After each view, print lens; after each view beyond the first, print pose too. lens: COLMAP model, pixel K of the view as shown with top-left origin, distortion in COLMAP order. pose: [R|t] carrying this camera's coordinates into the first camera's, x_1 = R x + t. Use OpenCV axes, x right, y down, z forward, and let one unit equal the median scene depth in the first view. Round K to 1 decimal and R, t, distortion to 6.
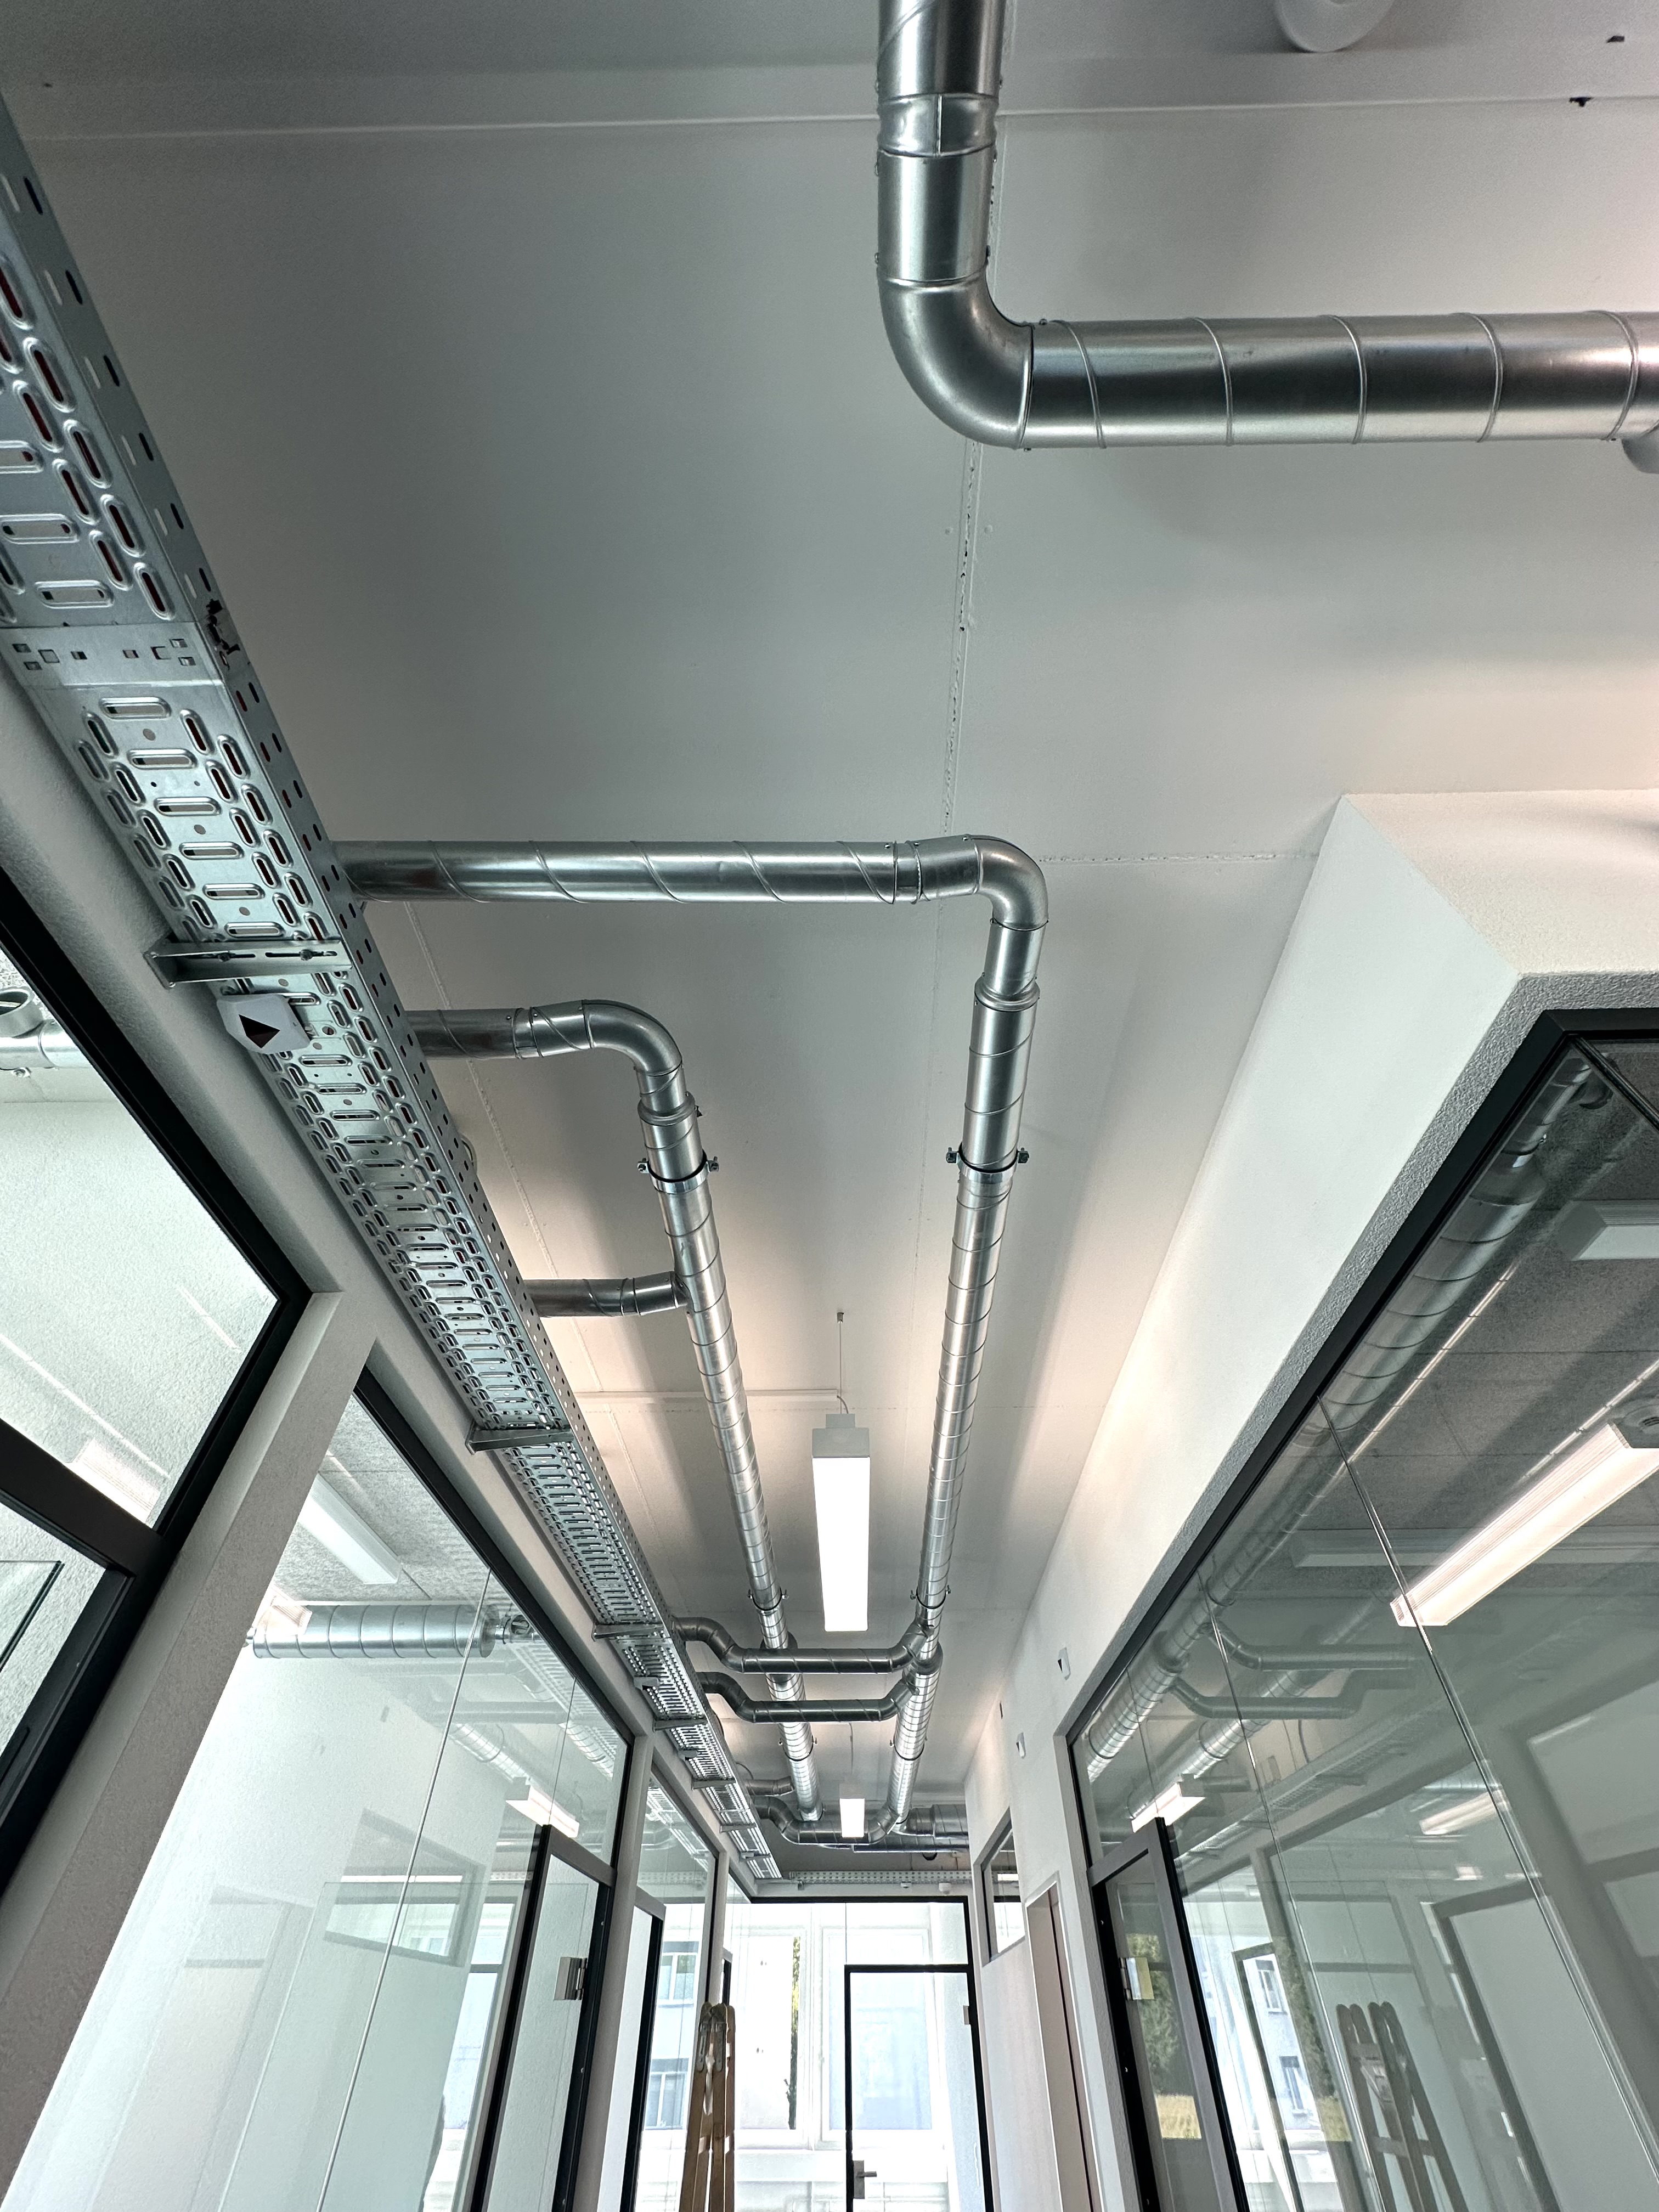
lens RADIAL K [[882.4, 0, 829.5], [0, 882.4, 1106.0], [0, 0, 1]] dist [-0.000664, 0.000199]
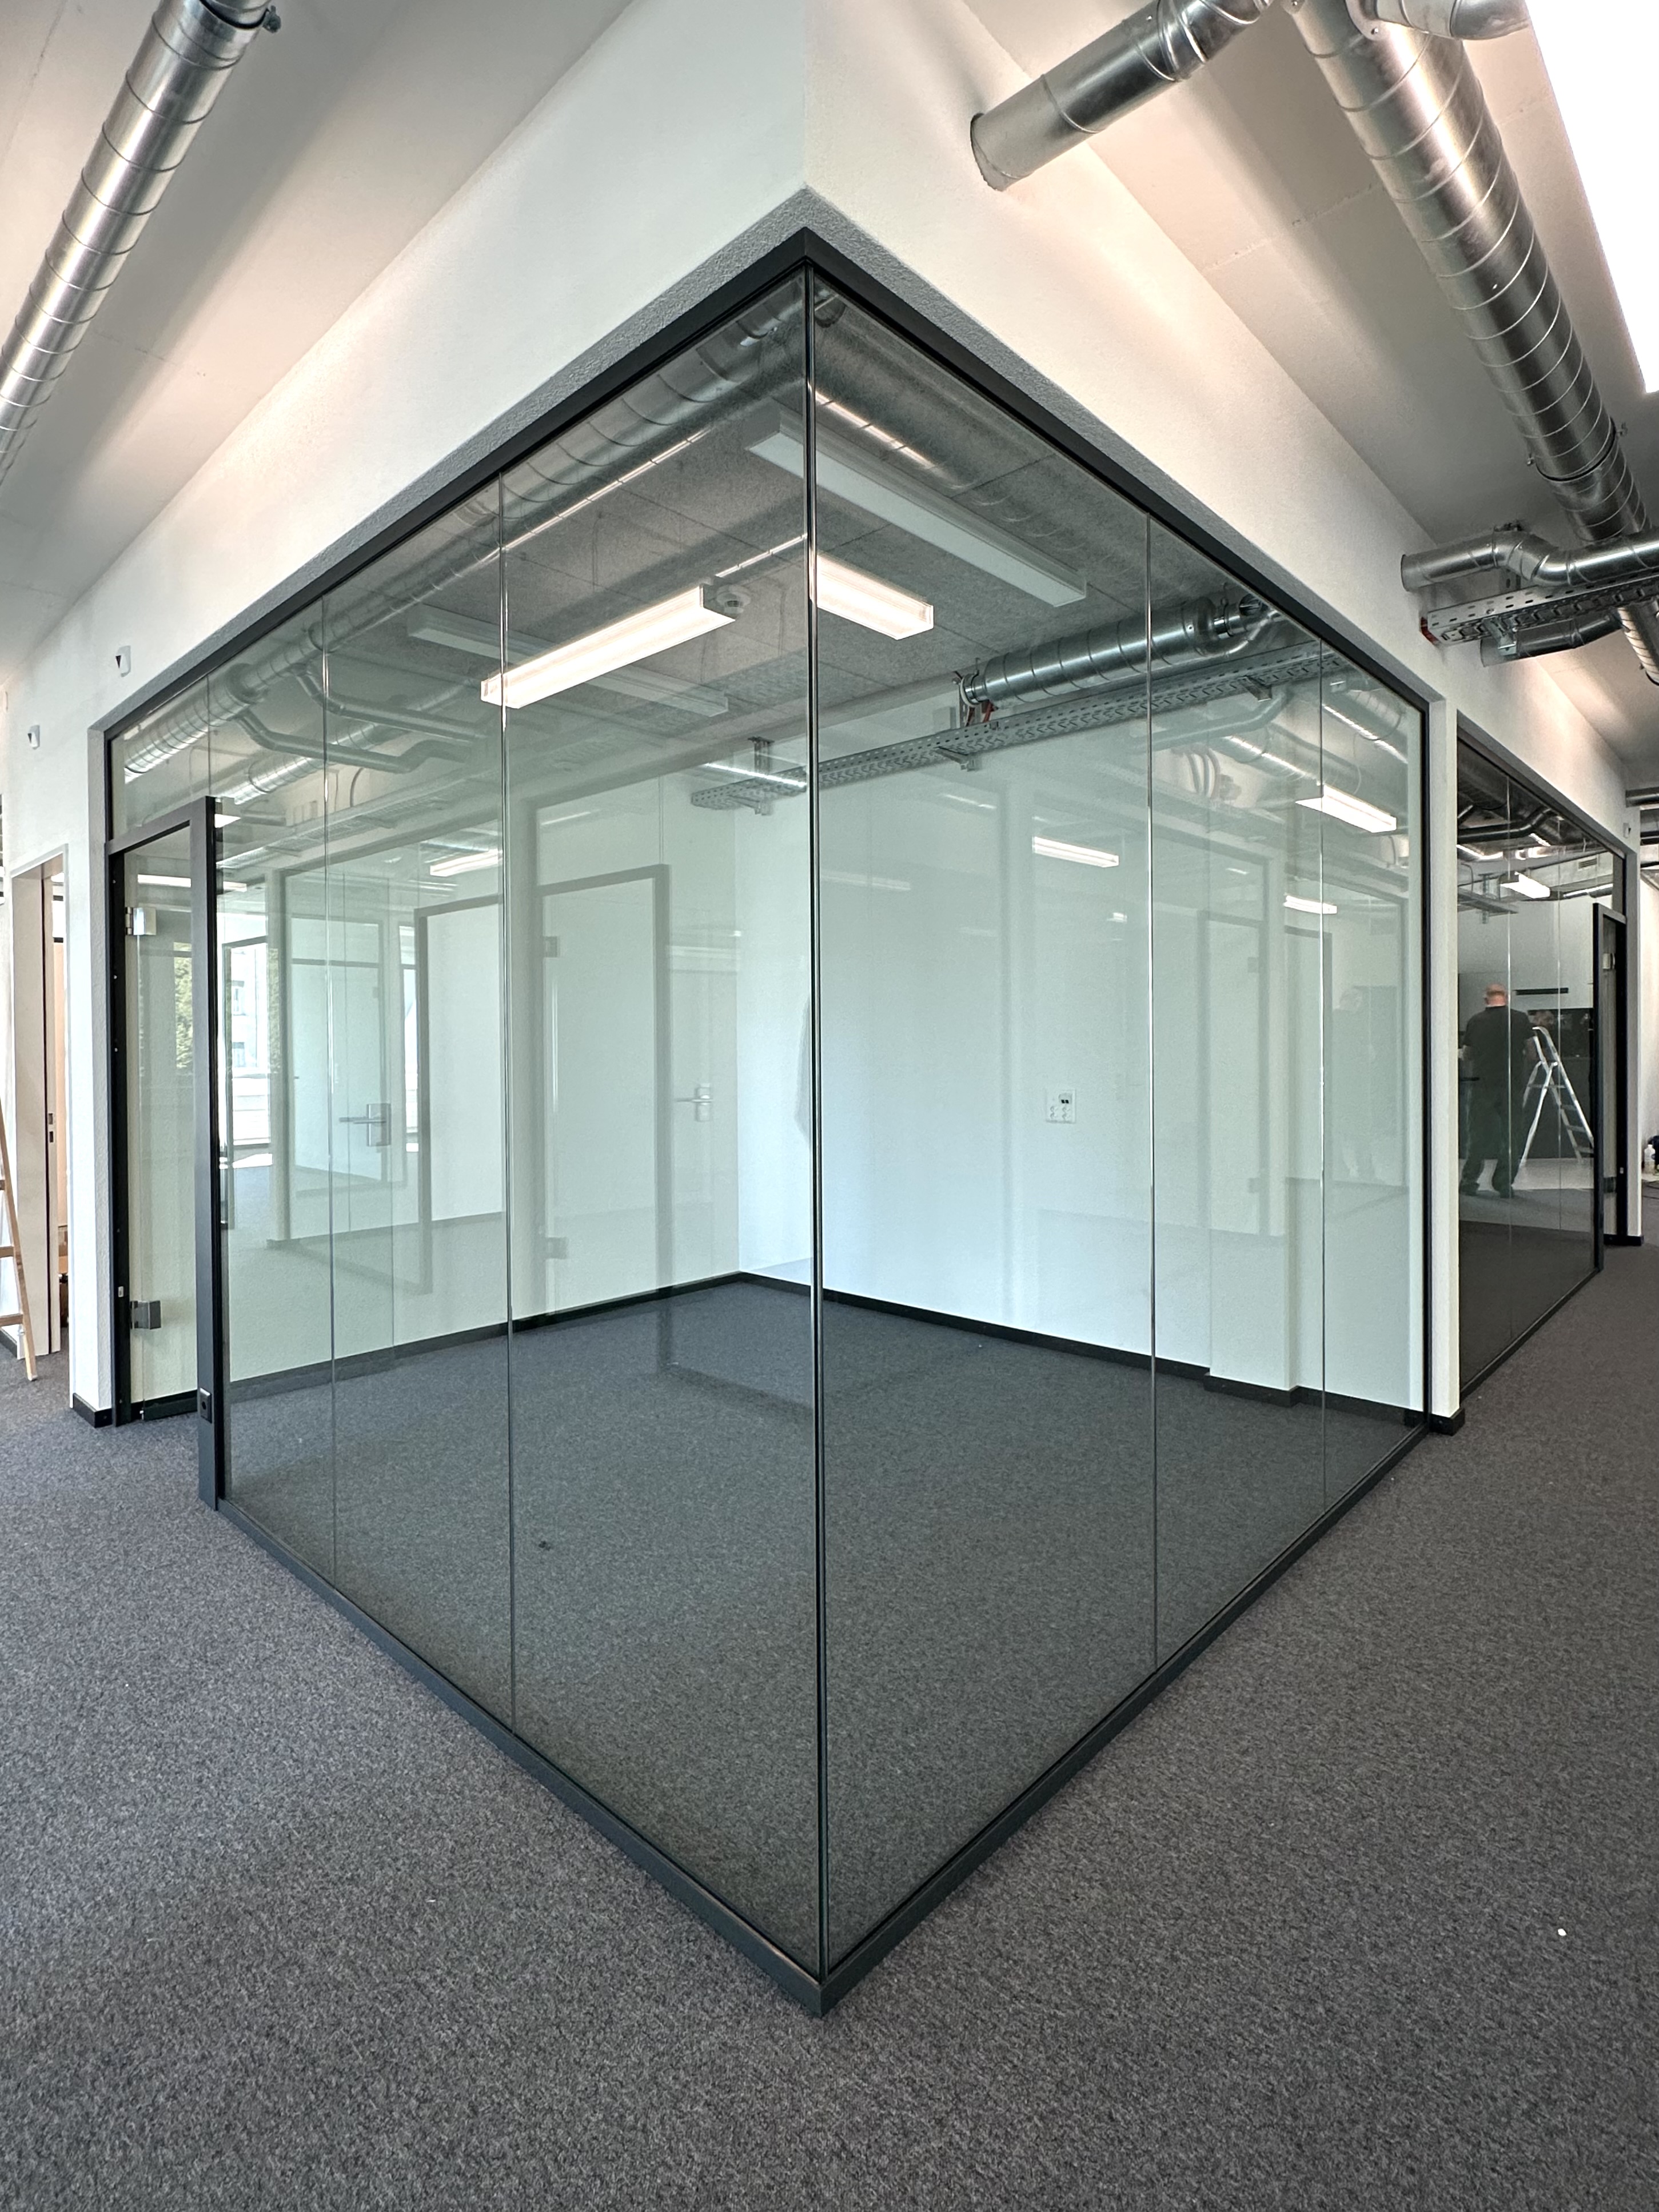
lens RADIAL K [[1091.1, 0, 825.9], [0, 1091.1, 1061.5], [0, 0, 1]] dist [-0.003422, -0.000779]
pose [[0.669768, -0.019243, 0.742321, -0.103356], [-0.539108, 0.674860, 0.503911, -0.039935], [-0.510660, -0.737694, 0.441626, -0.182466]]
